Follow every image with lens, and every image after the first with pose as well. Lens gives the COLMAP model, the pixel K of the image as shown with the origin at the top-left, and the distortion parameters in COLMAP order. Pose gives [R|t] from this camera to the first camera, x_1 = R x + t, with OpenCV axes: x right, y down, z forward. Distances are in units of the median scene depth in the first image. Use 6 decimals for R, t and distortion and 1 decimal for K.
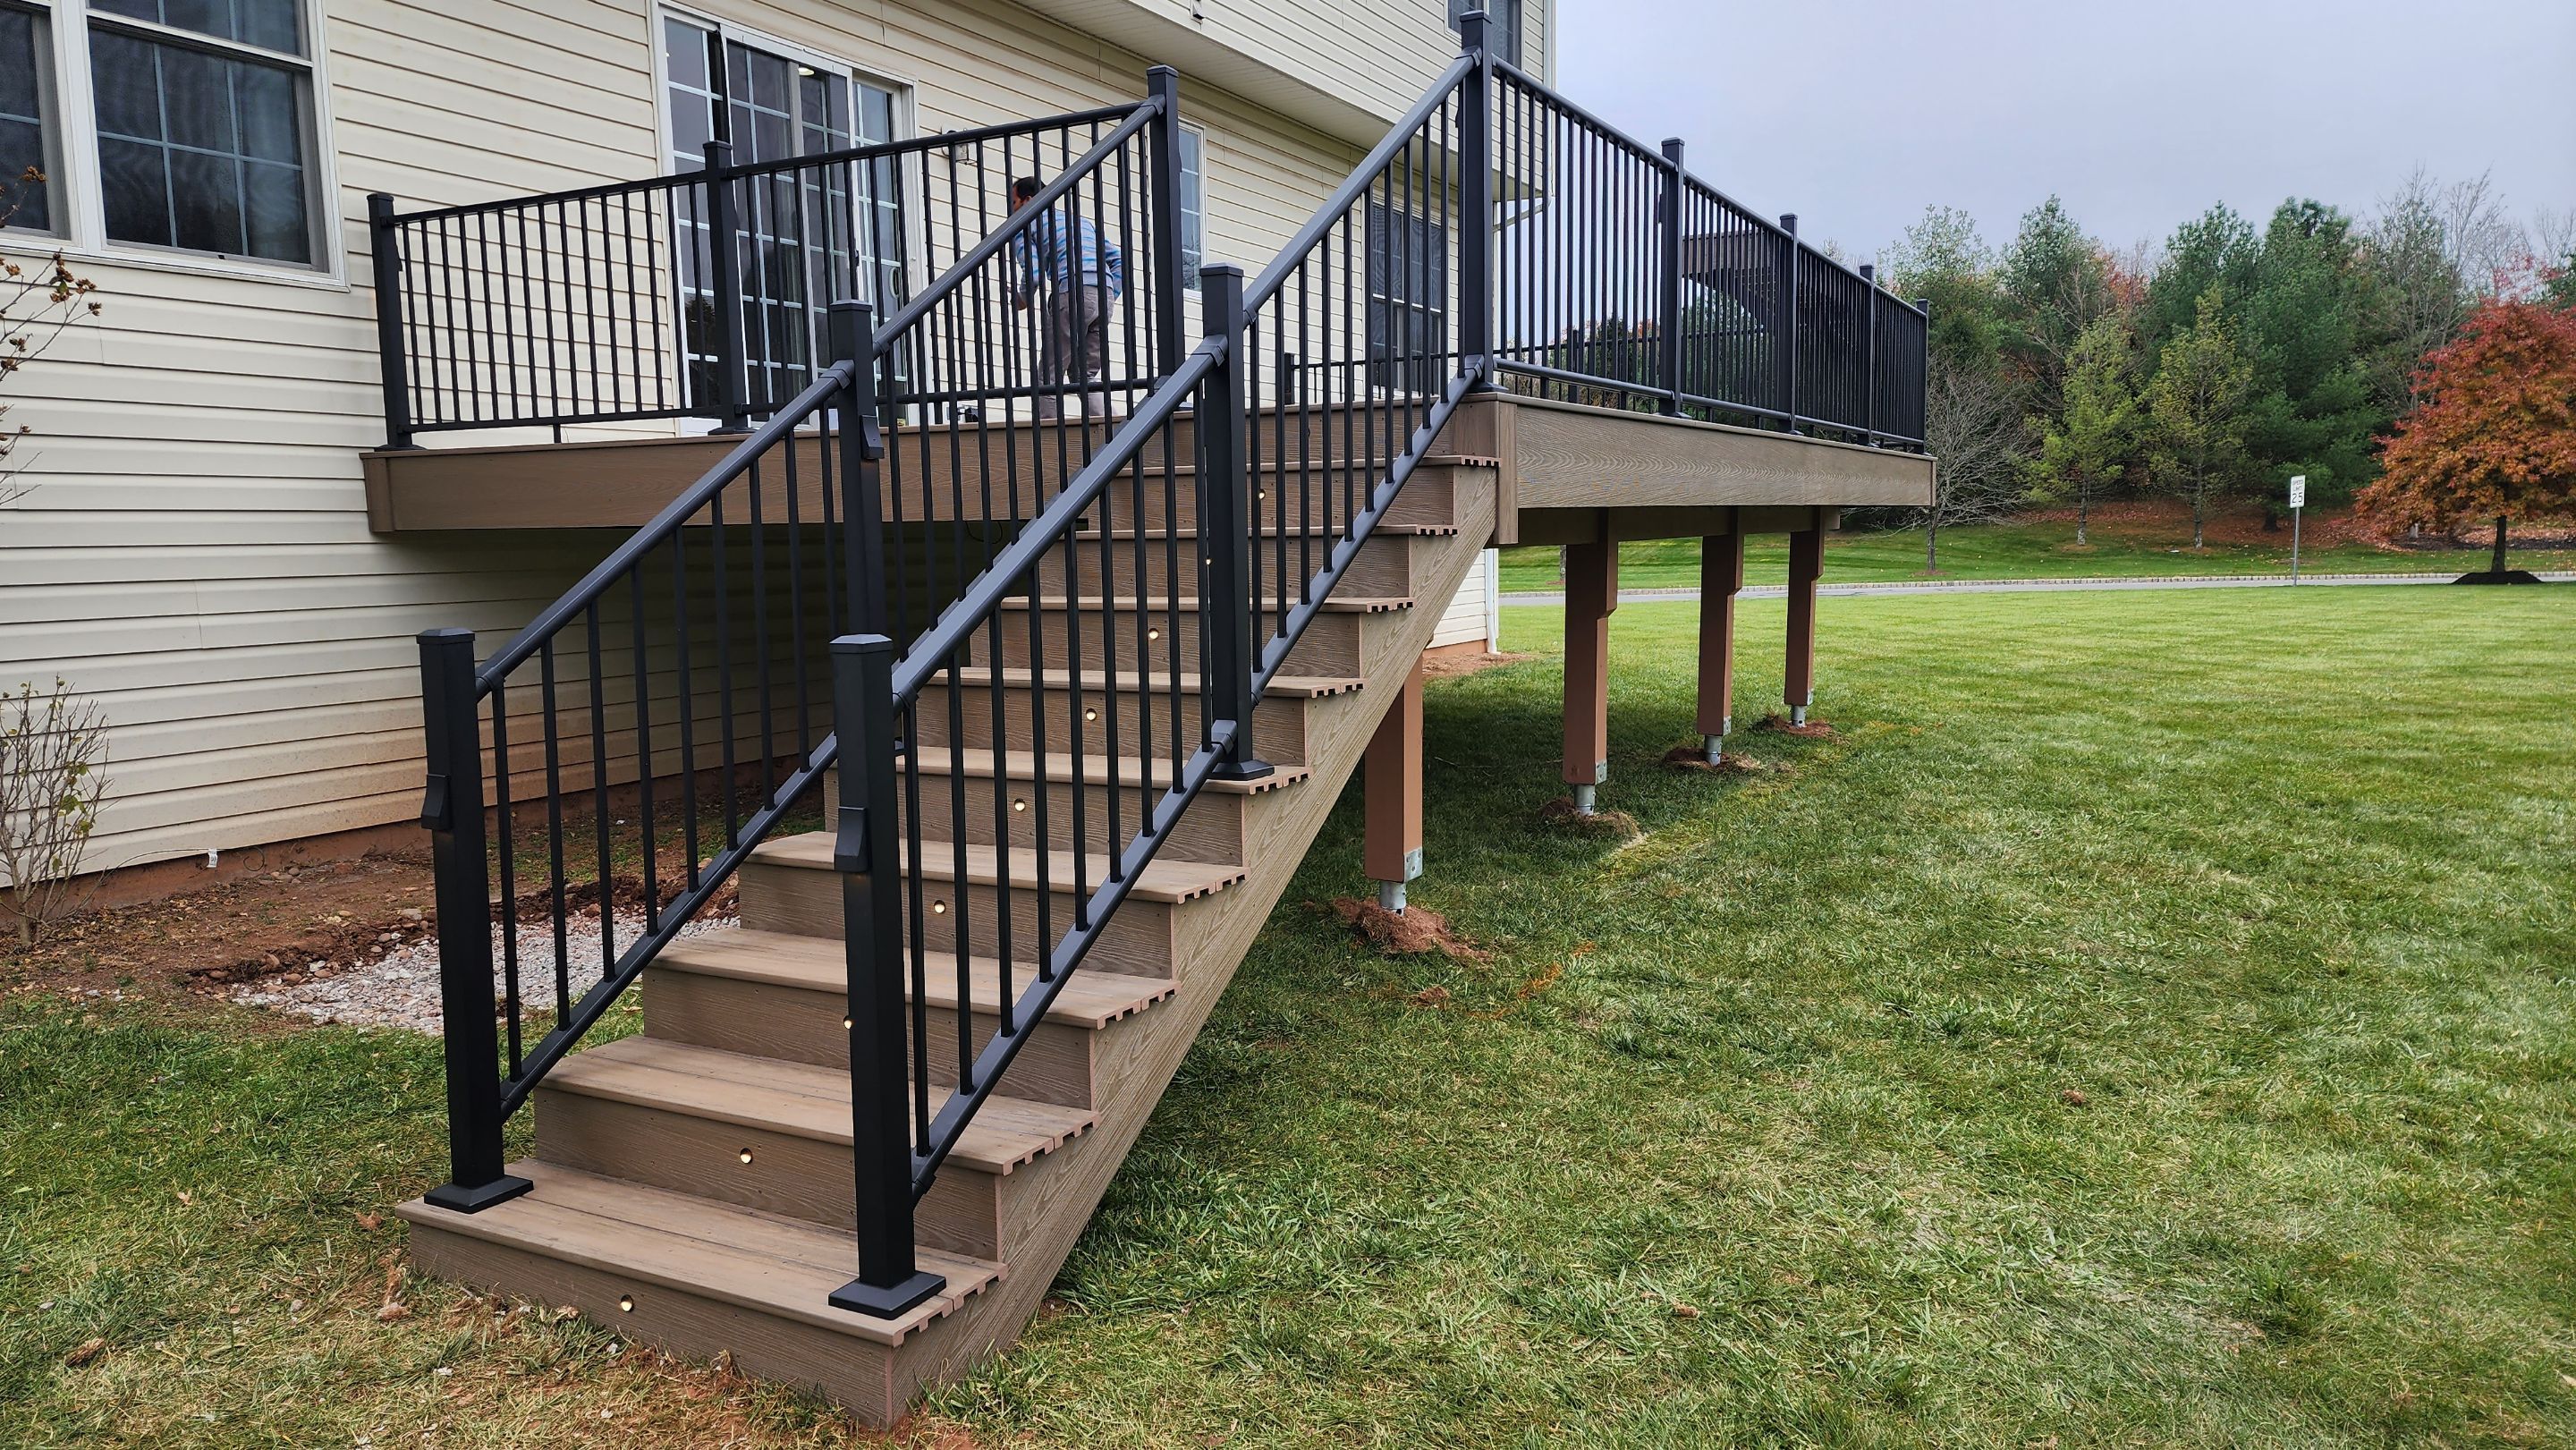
lens RADIAL K [[1757.9, 0, 1288.0], [0, 1757.9, 725.0], [0, 0, 1]] dist [0.039136, -0.061407]
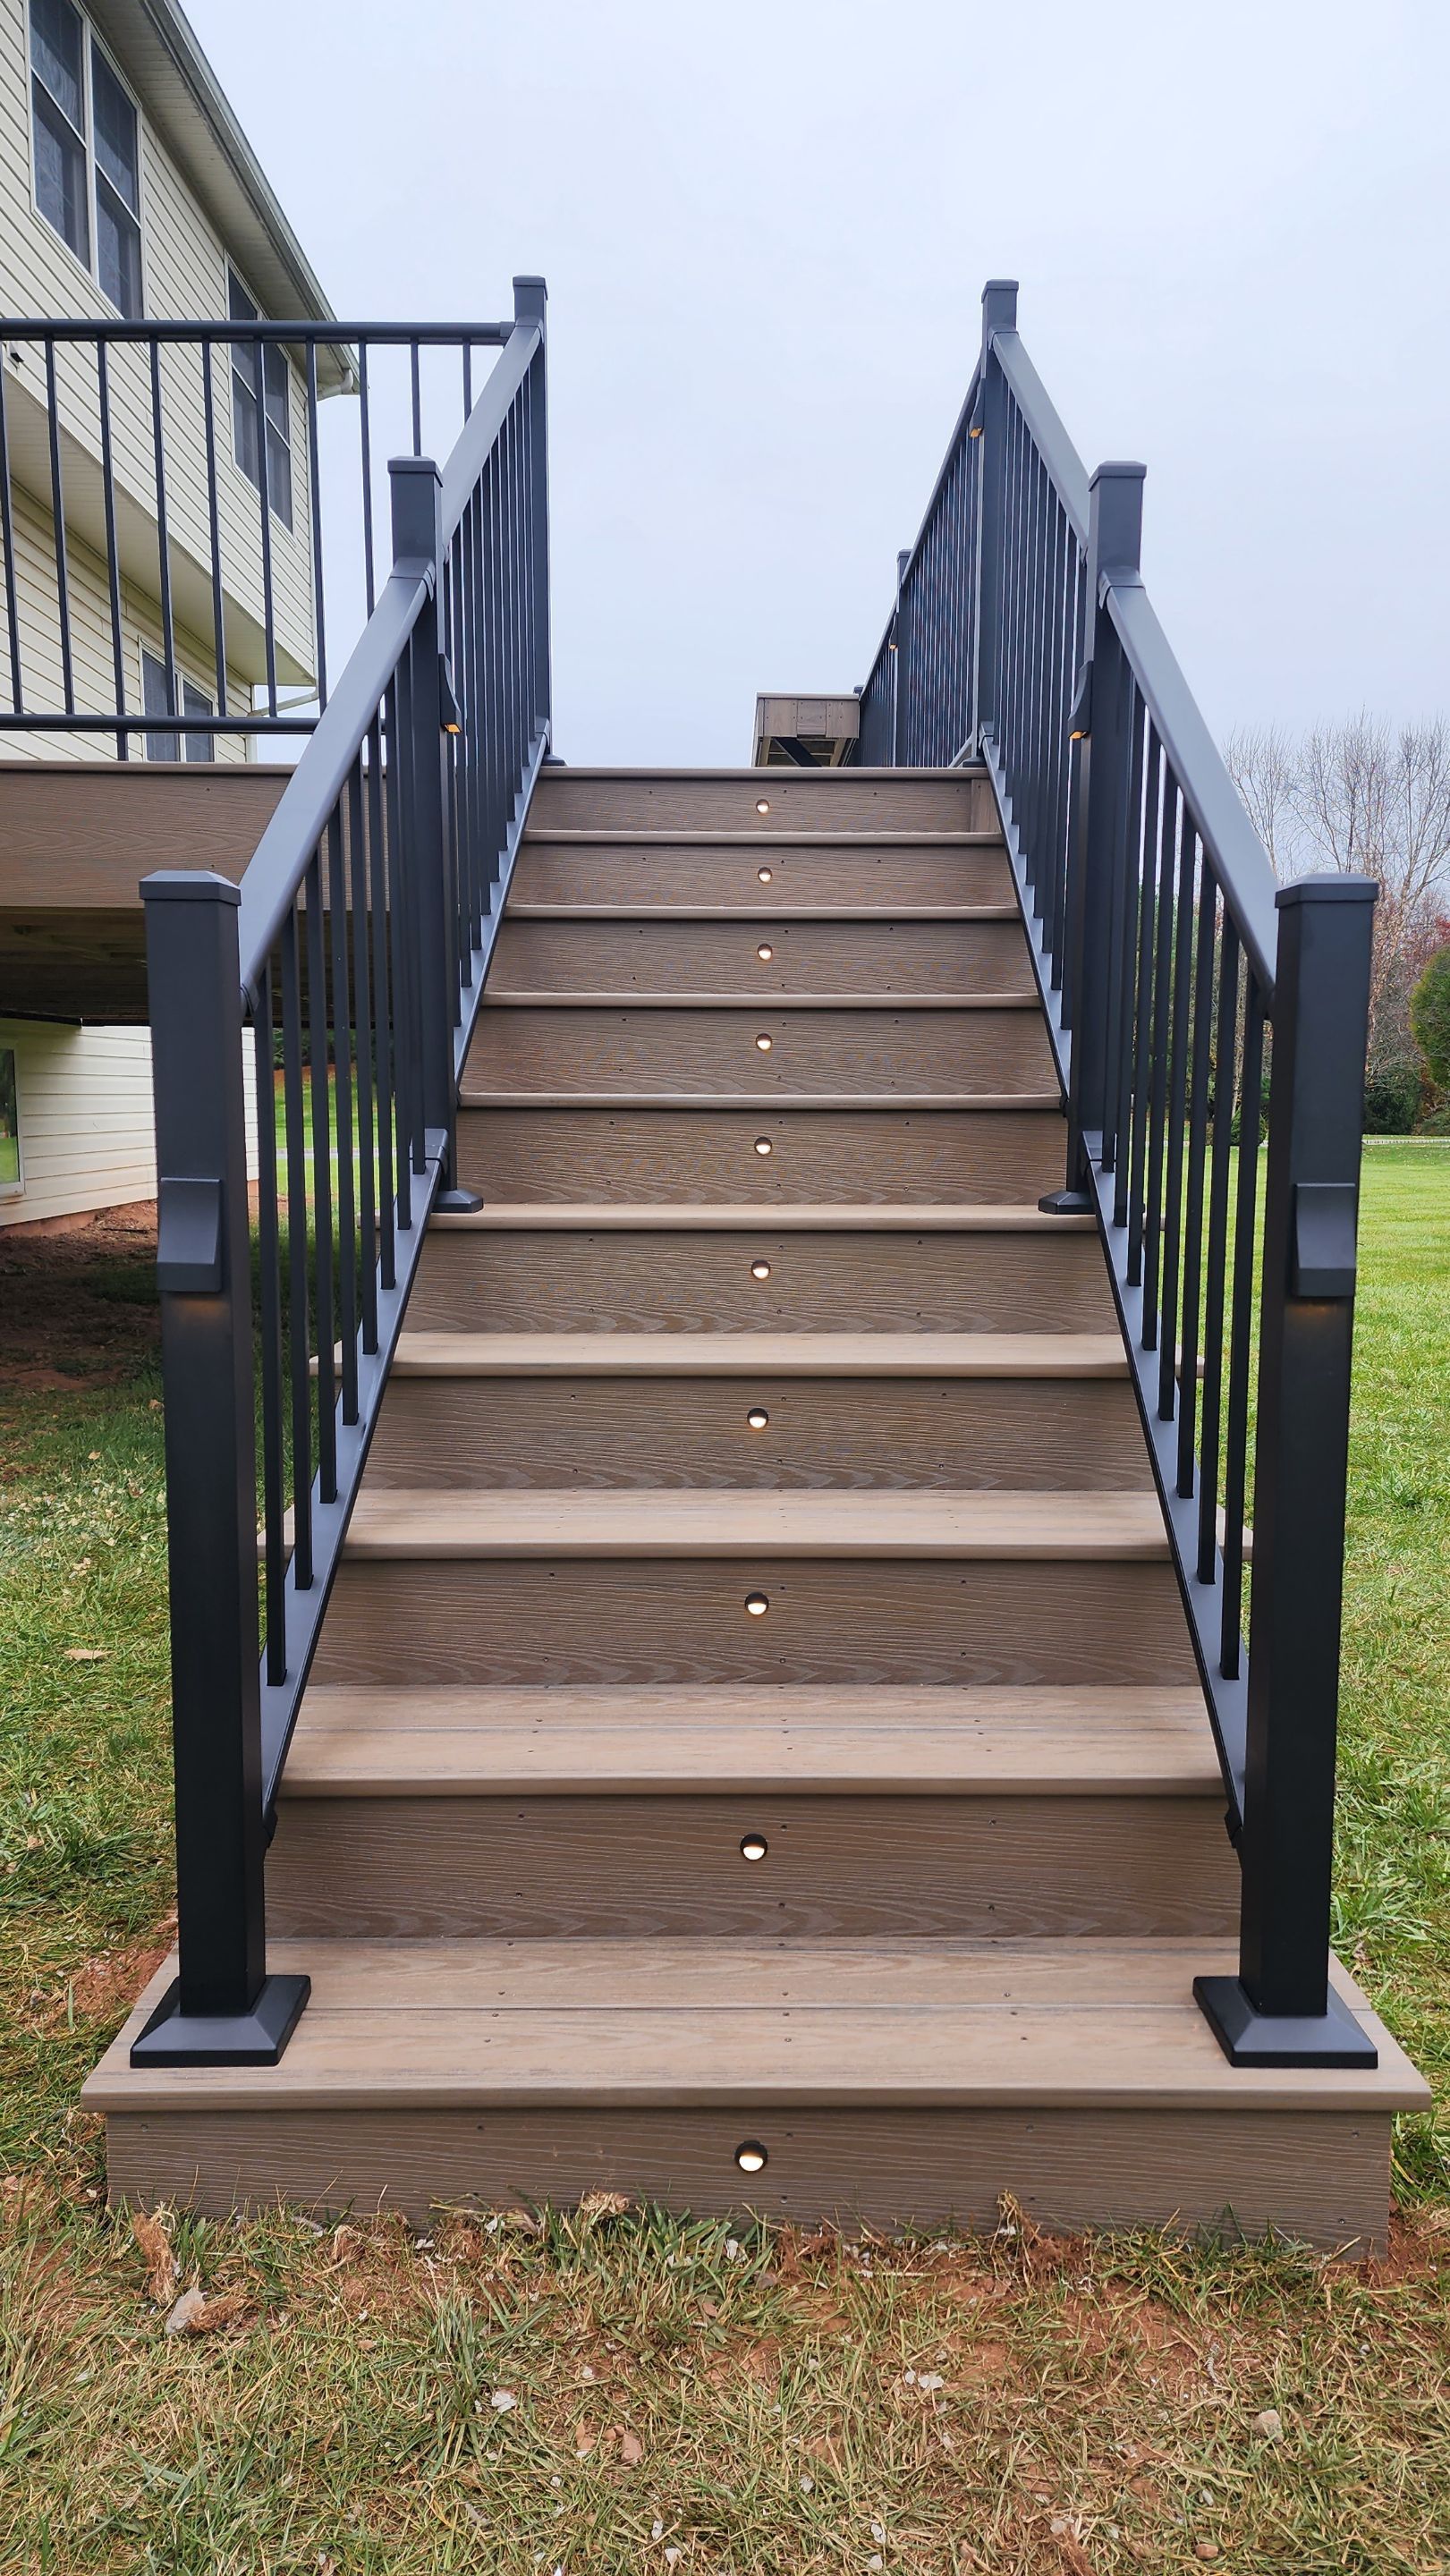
lens RADIAL K [[1757.9, 0, 736.7], [0, 1757.9, 1288.2], [0, 0, 1]] dist [0.039136, -0.061407]
pose [[0.871932, -0.038376, 0.488120, -0.574230], [0.025486, 0.999130, 0.033026, 0.039999], [-0.488963, -0.016356, 0.872151, 0.488641]]
